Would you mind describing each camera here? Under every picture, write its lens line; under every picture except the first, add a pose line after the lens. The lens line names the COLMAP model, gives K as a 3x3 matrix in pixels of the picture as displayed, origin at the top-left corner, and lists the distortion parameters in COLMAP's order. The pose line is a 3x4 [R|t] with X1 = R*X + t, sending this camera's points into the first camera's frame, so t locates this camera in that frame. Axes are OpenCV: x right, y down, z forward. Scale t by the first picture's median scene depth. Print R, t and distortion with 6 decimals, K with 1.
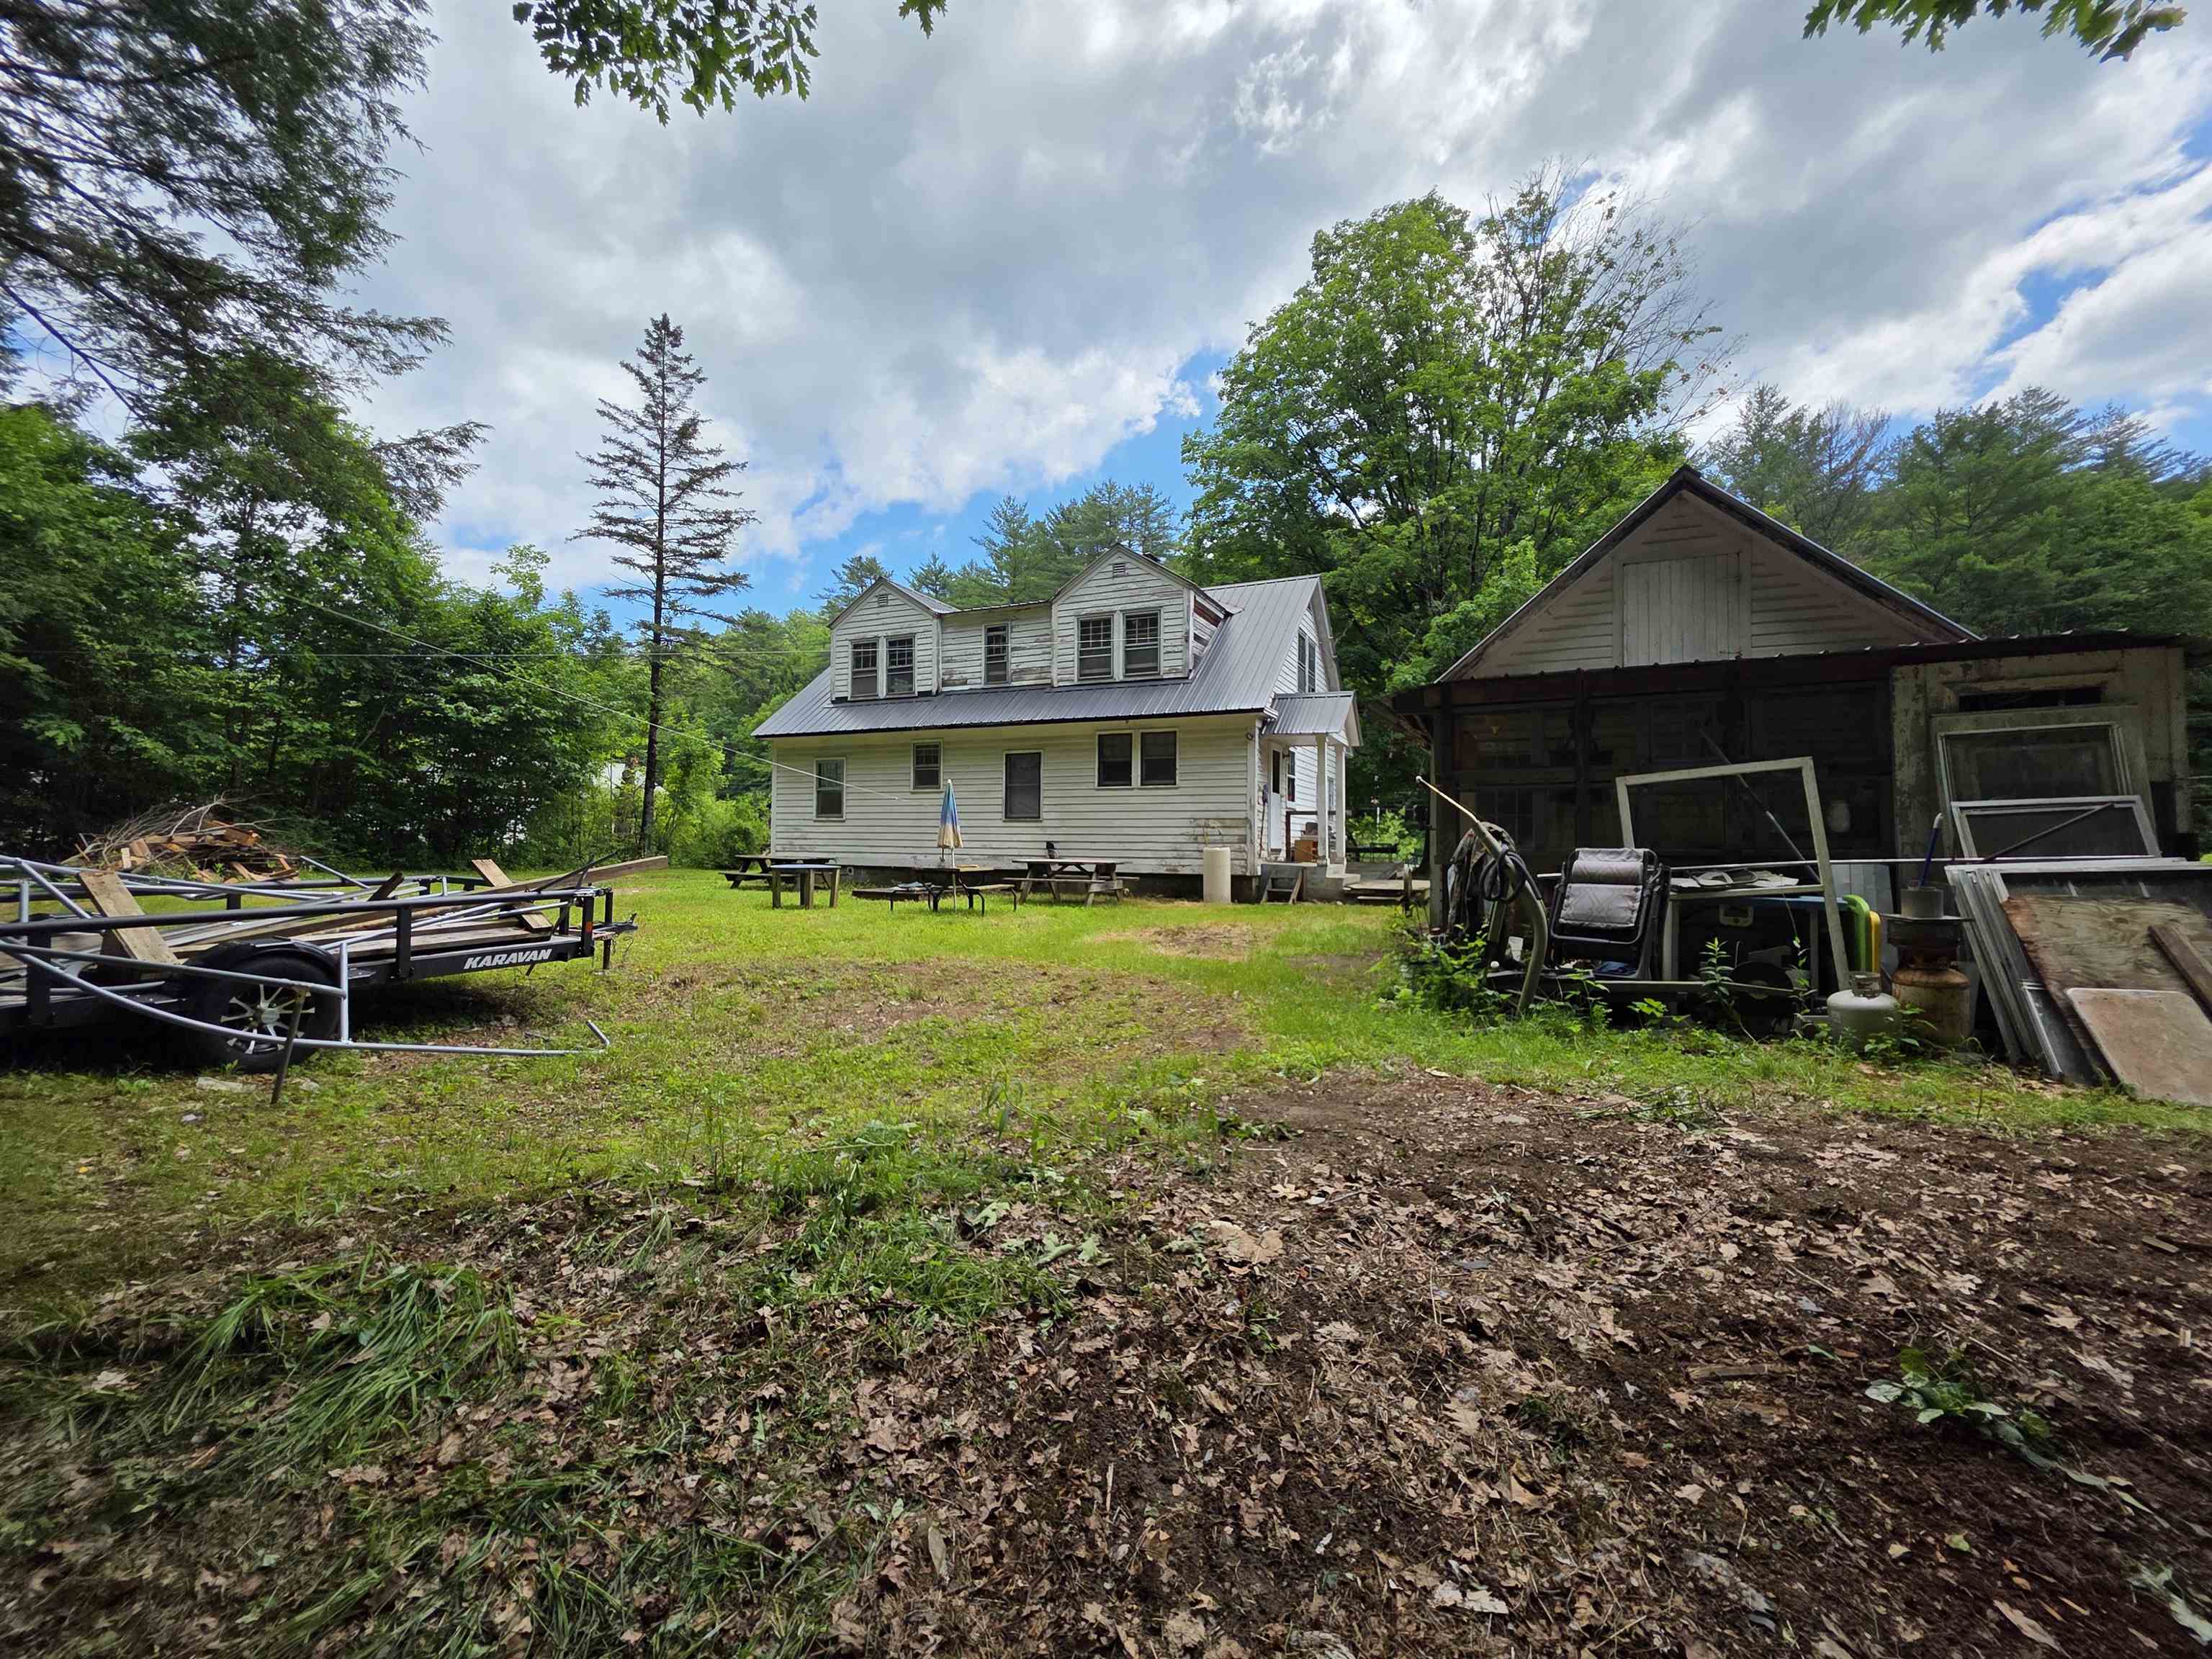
lens RADIAL K [[888.0, 0, 1113.9], [0, 888.0, 827.4], [0, 0, 1]] dist [0.001191, -0.001191]
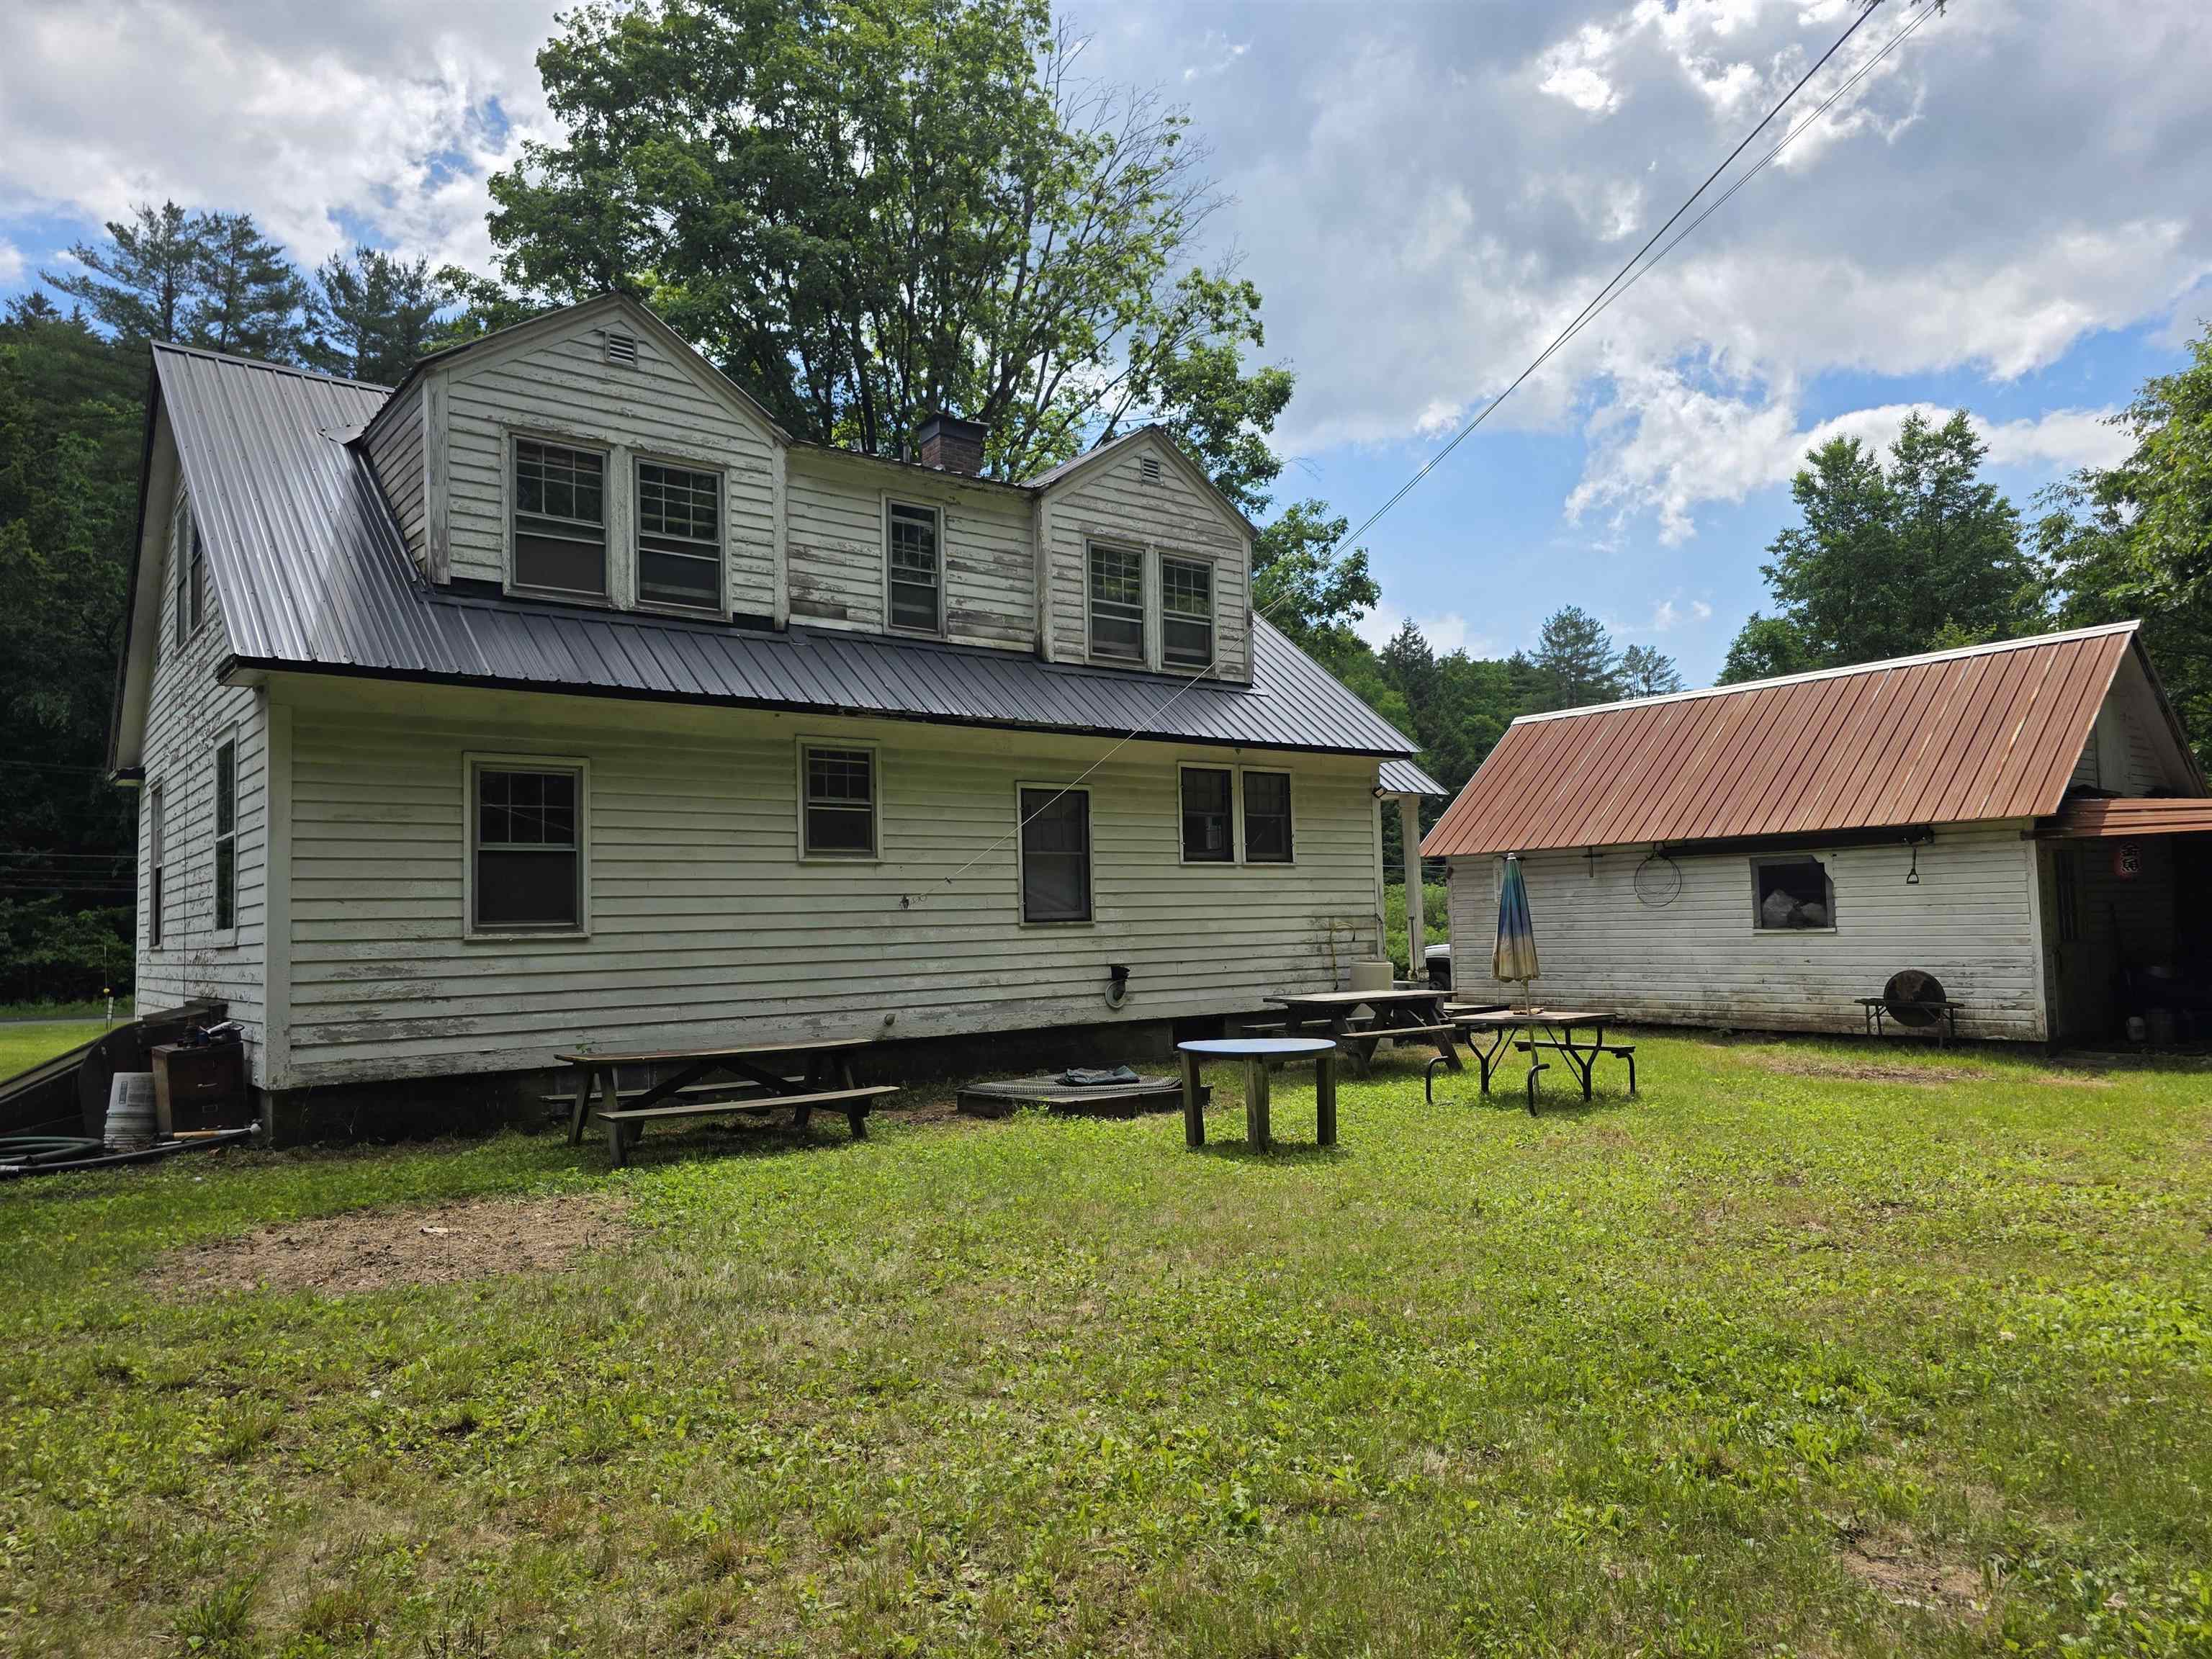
lens RADIAL K [[1474.9, 0, 1118.9], [0, 1474.9, 836.9], [0, 0, 1]] dist [0.059788, -0.054295]
pose [[0.448716, 0.030488, 0.893154, -0.745555], [0.013542, 0.999071, -0.040907, -0.020749], [-0.893572, 0.030451, 0.447887, 0.546157]]
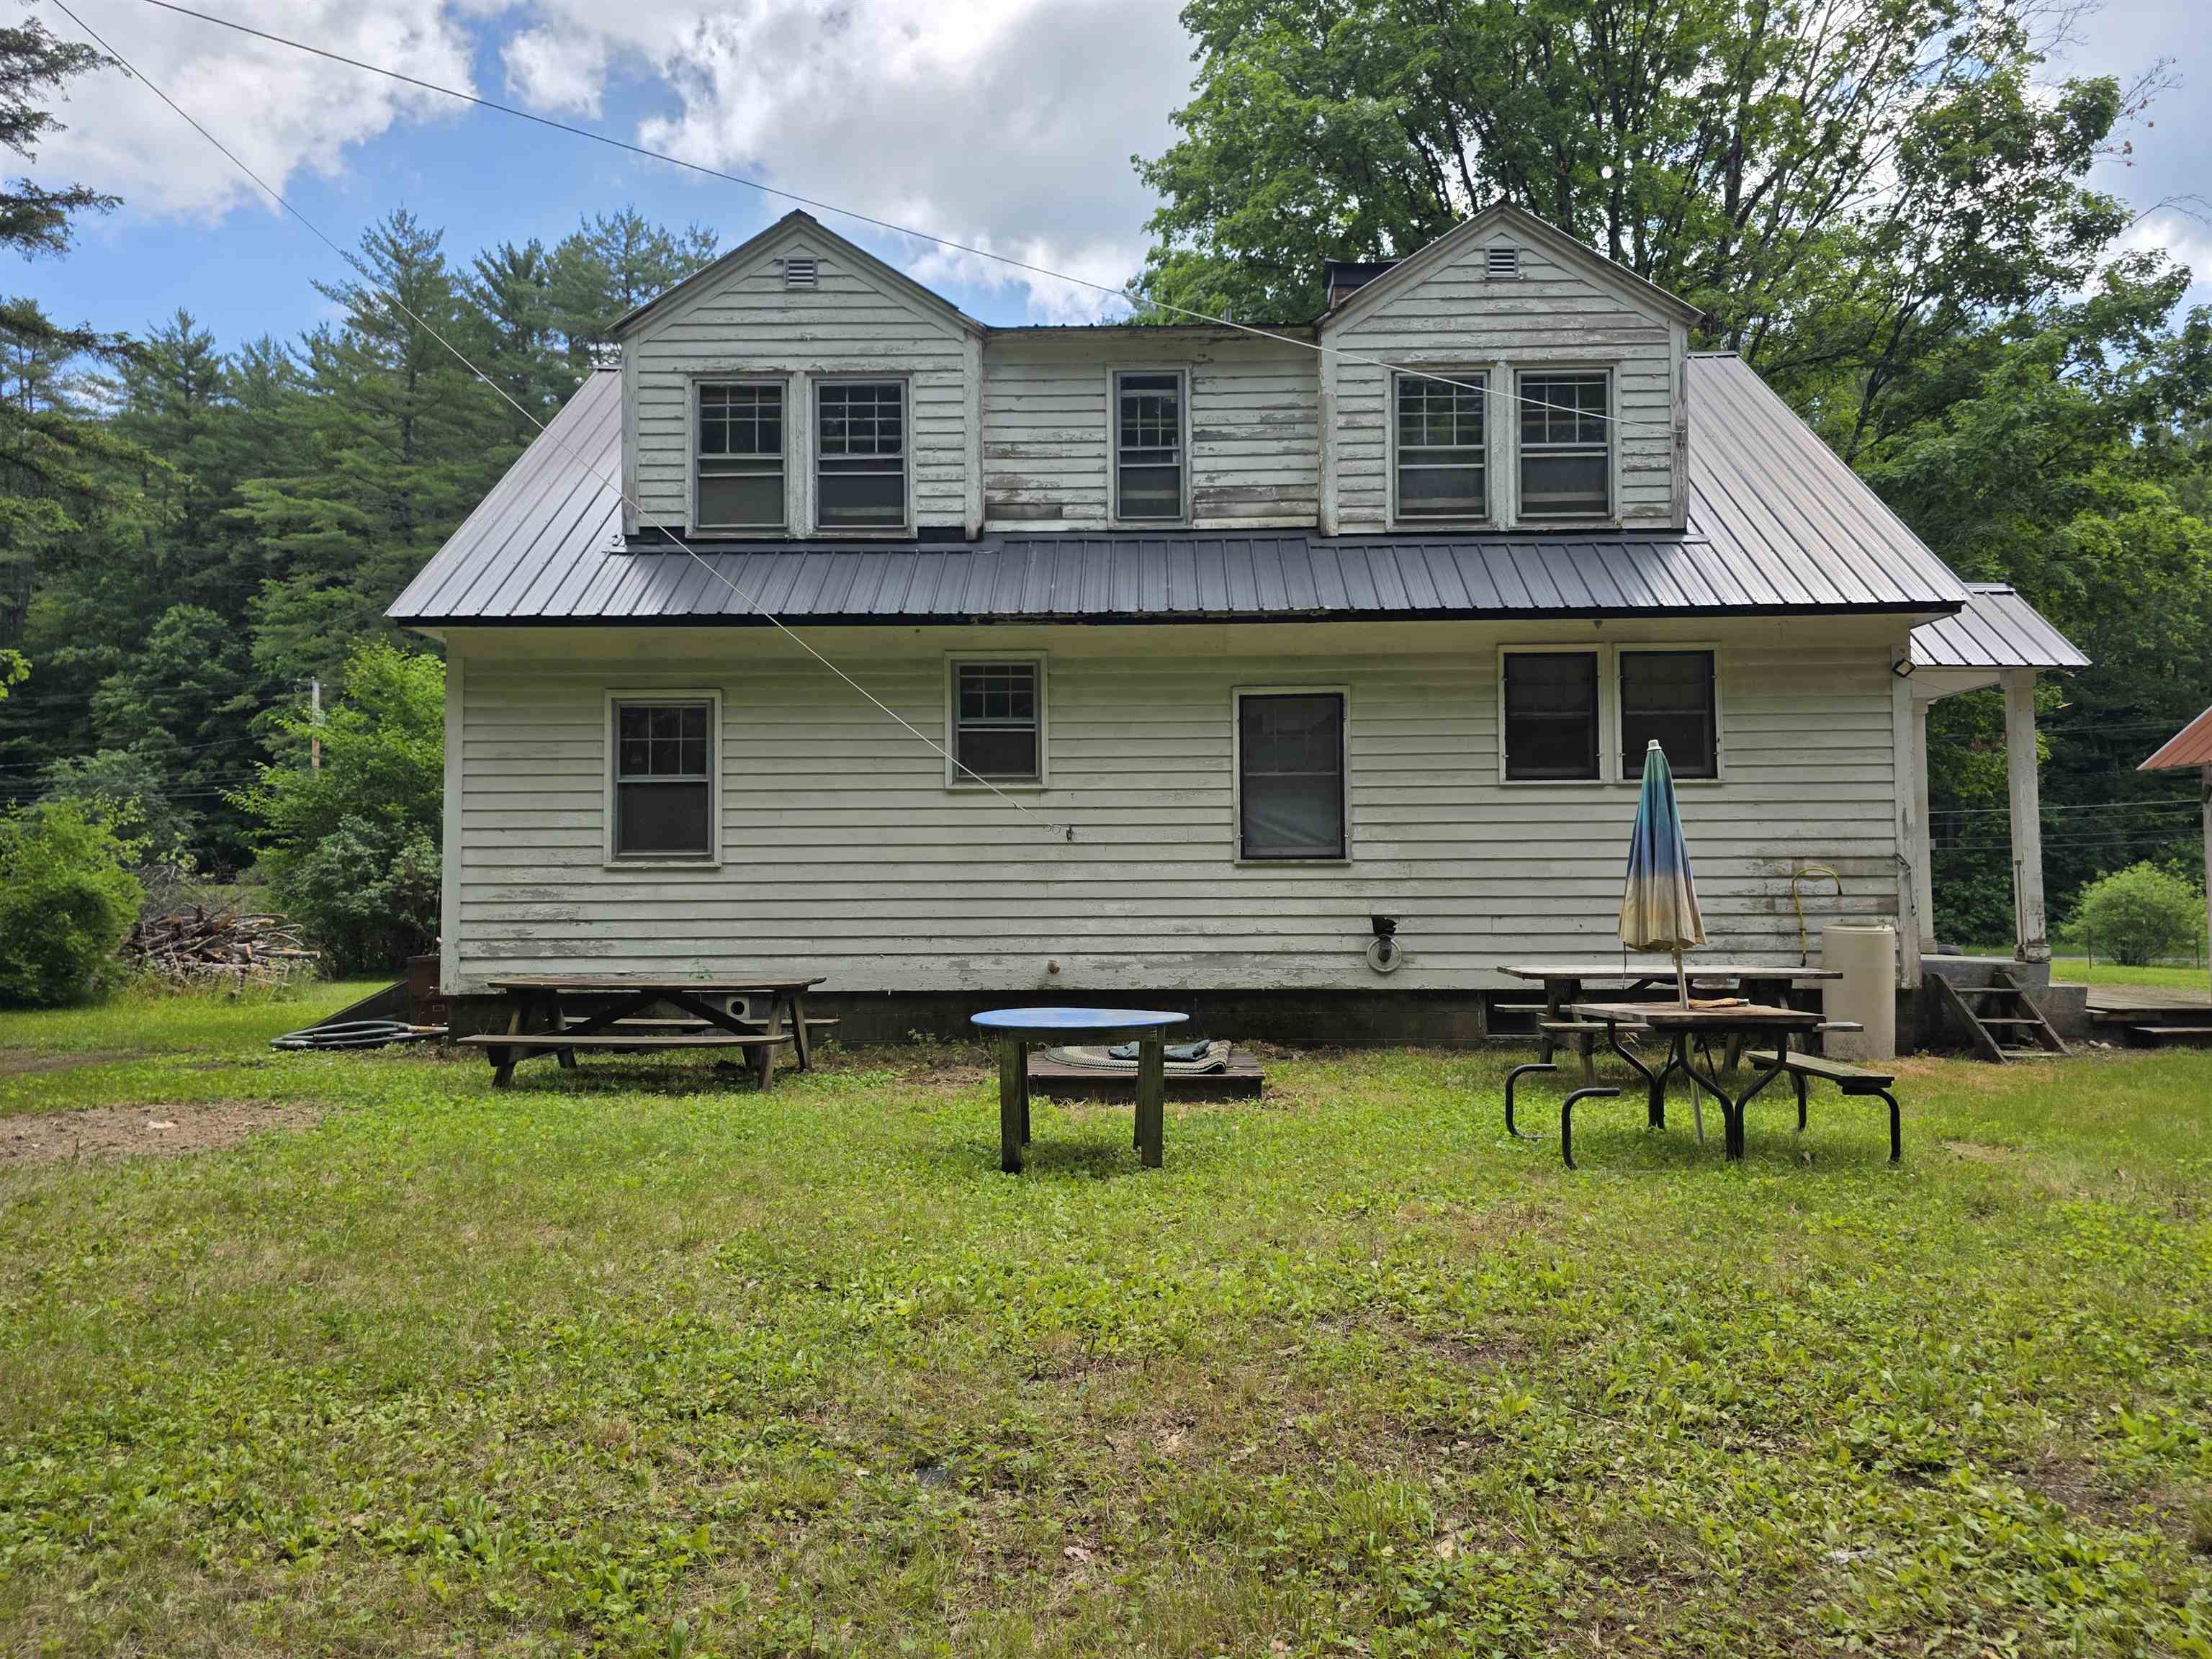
lens RADIAL K [[1474.9, 0, 1109.3], [0, 1474.9, 828.2], [0, 0, 1]] dist [0.059788, -0.054295]
pose [[0.917252, 0.003739, 0.398291, -0.399589], [0.008308, 0.999559, -0.028515, -0.004951], [-0.398222, 0.029464, 0.916816, 0.391941]]
